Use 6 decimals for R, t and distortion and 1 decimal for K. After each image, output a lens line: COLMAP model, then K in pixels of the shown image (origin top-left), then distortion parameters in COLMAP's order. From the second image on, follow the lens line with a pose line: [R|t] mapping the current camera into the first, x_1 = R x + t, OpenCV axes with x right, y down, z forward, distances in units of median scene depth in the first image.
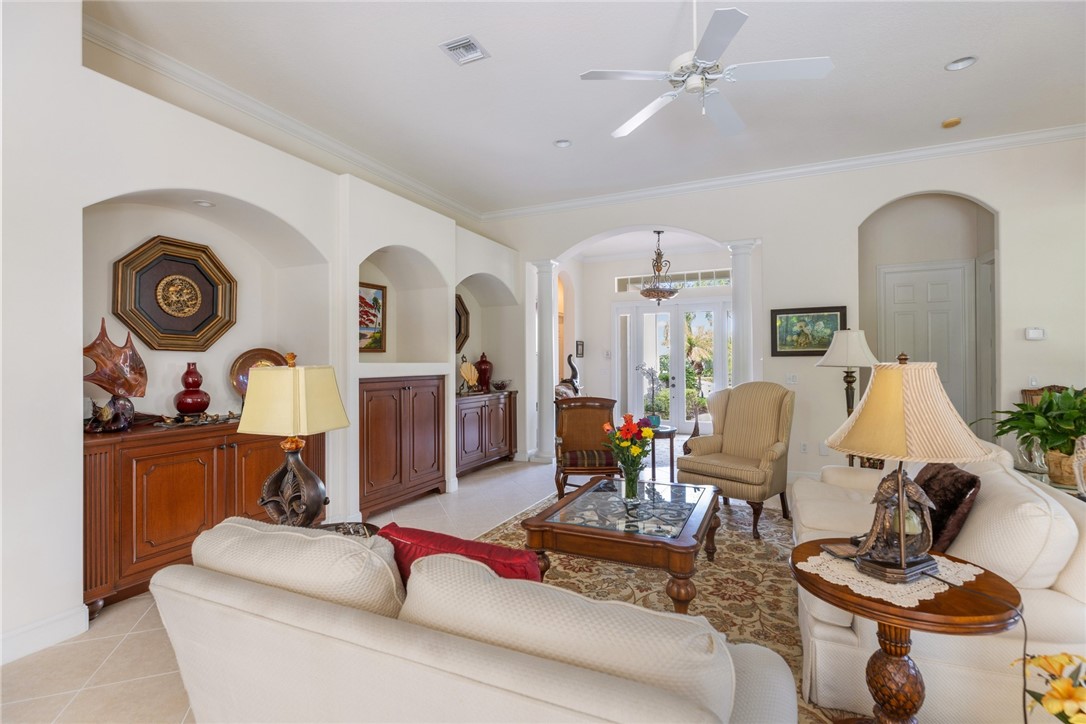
lens RADIAL K [[508.1, 0, 543.9], [0, 508.1, 359.1], [0, 0, 1]] dist [-0.004162, 0.000731]
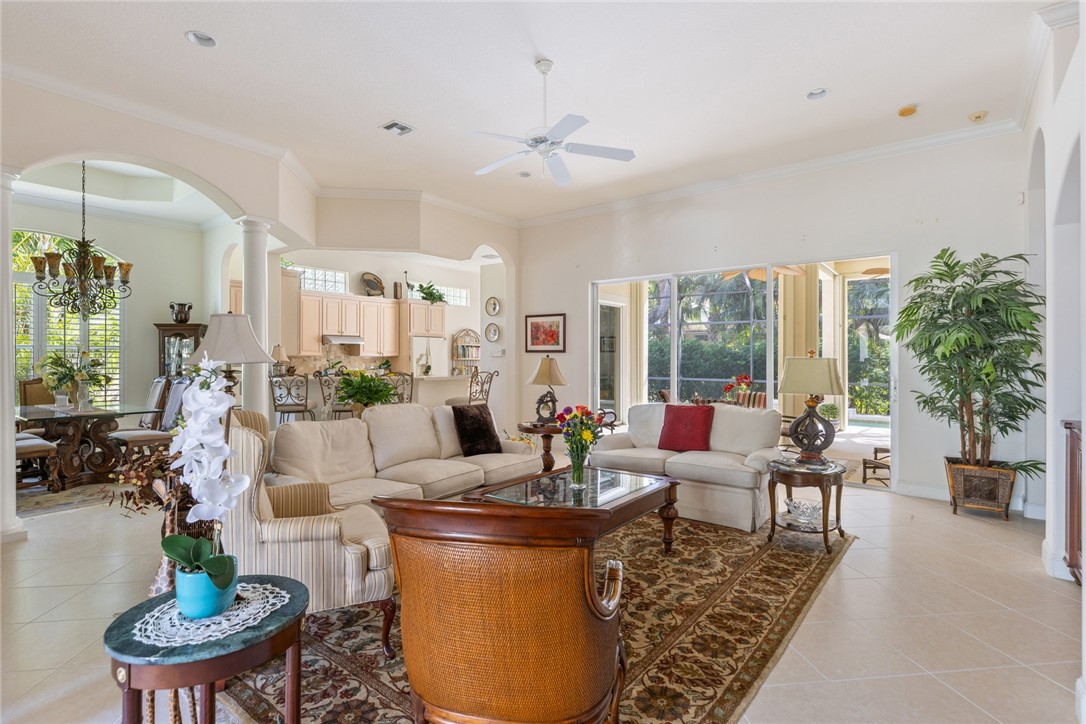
lens RADIAL K [[528.0, 0, 538.1], [0, 528.0, 359.6], [0, 0, 1]] dist [-0.006090, 0.001974]
pose [[-0.971174, 0.004078, 0.238336, -0.006768], [0.003176, 0.999986, -0.004168, 0.010812], [-0.238350, -0.003291, -0.971174, 1.327409]]
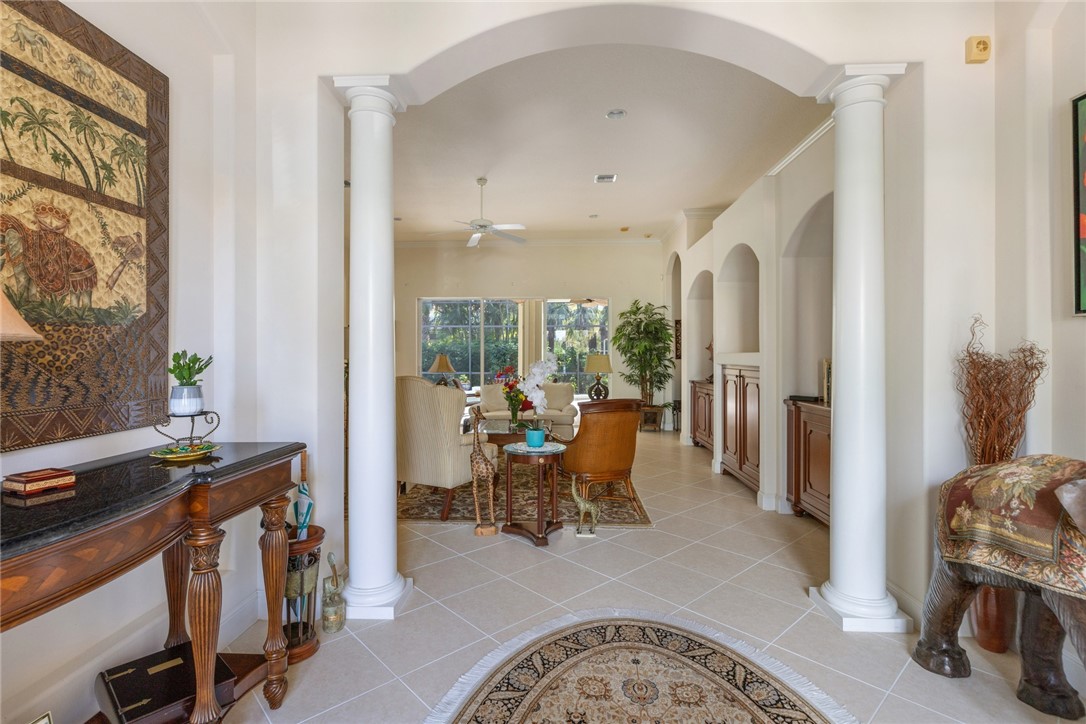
lens RADIAL K [[508.1, 0, 532.4], [0, 508.1, 357.2], [0, 0, 1]] dist [-0.004162, 0.000731]
pose [[-0.932003, 0.006909, -0.362385, 0.511758], [0.007248, 0.999974, 0.000422, 0.011684], [0.362379, -0.002233, -0.932028, 1.793298]]
